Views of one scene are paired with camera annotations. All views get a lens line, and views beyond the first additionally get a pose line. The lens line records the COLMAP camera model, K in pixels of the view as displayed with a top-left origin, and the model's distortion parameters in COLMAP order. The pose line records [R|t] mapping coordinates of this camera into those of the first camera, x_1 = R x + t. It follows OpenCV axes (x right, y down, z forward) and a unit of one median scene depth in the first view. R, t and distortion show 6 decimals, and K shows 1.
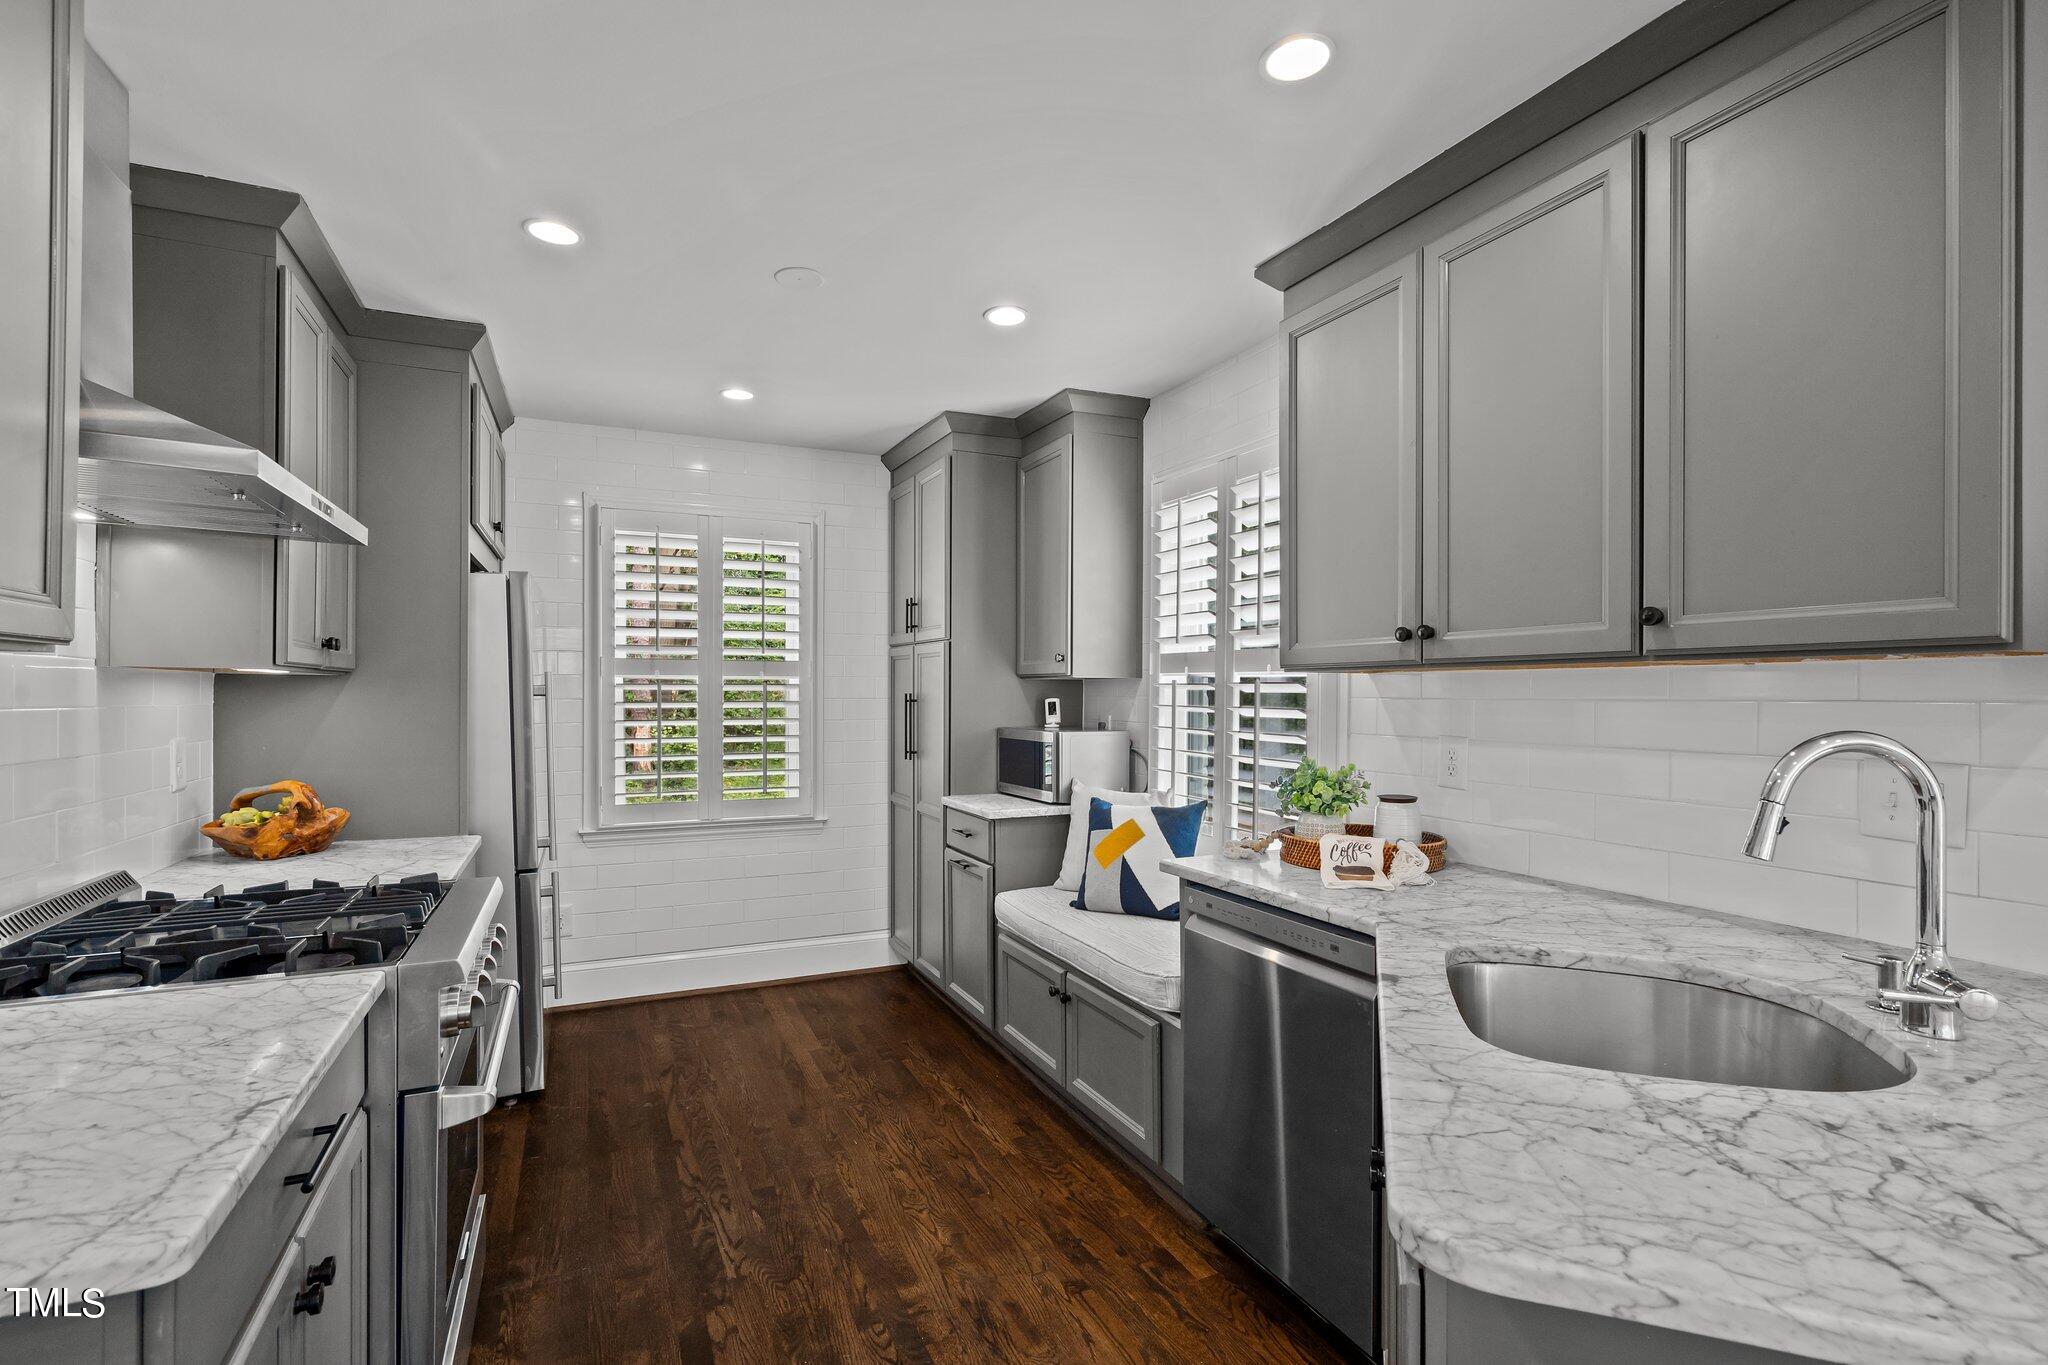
lens RADIAL K [[942.8, 0, 1024.0], [0, 942.8, 682.5], [0, 0, 1]] dist [0.001993, 0.000273]
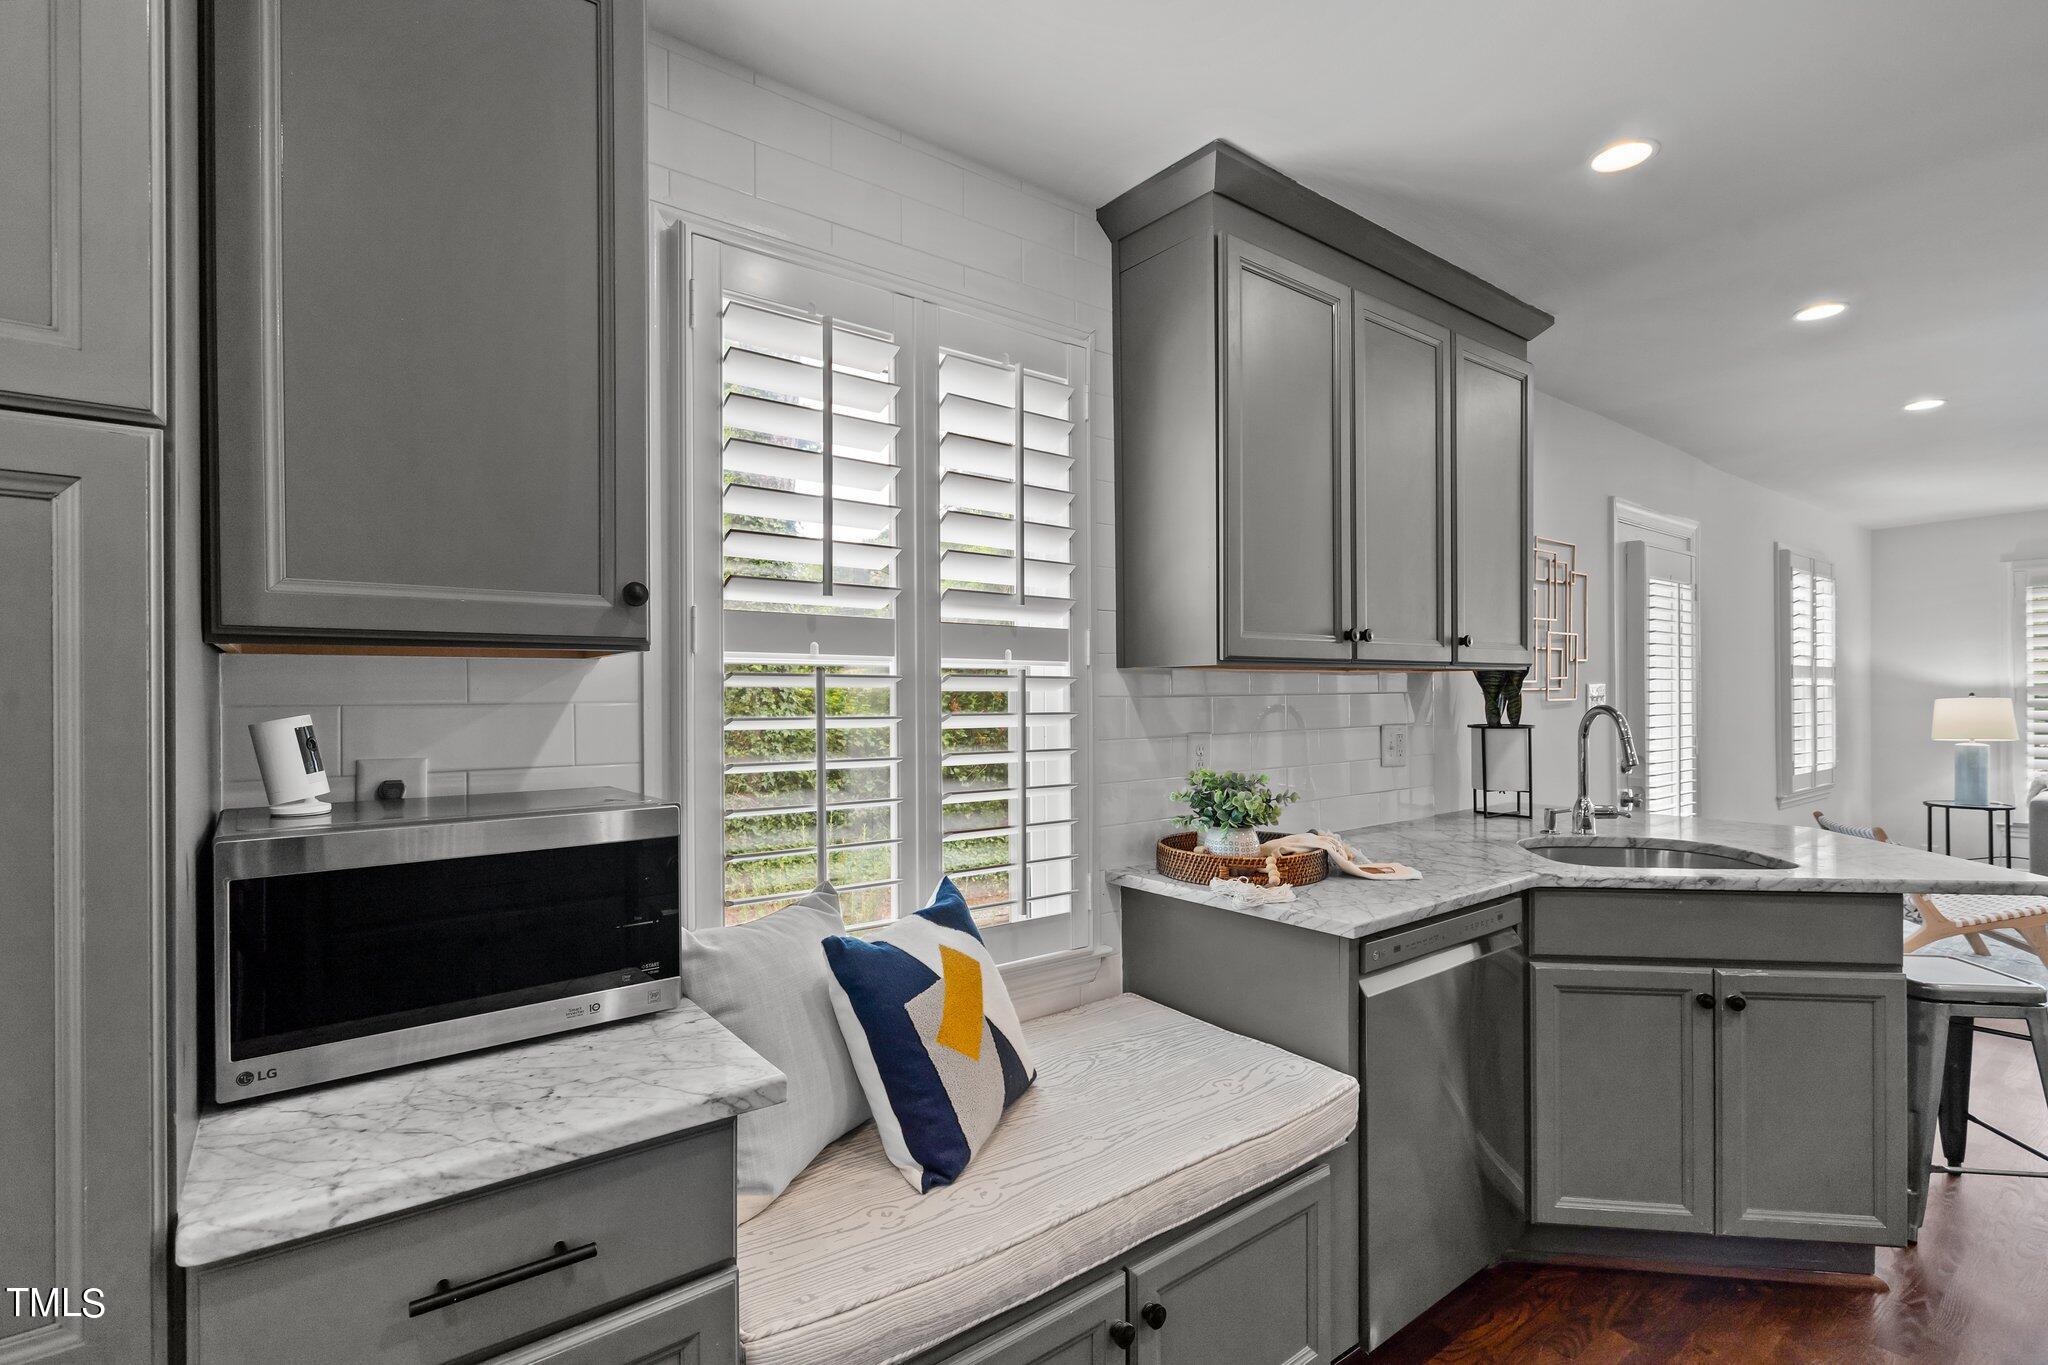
lens RADIAL K [[942.8, 0, 1024.0], [0, 942.8, 682.5], [0, 0, 1]] dist [0.001993, 0.000273]
pose [[-0.208312, 0.003492, 0.978056, -0.421775], [-0.004099, 0.999982, -0.004443, 0.007322], [-0.978054, -0.004934, -0.208294, 1.162893]]
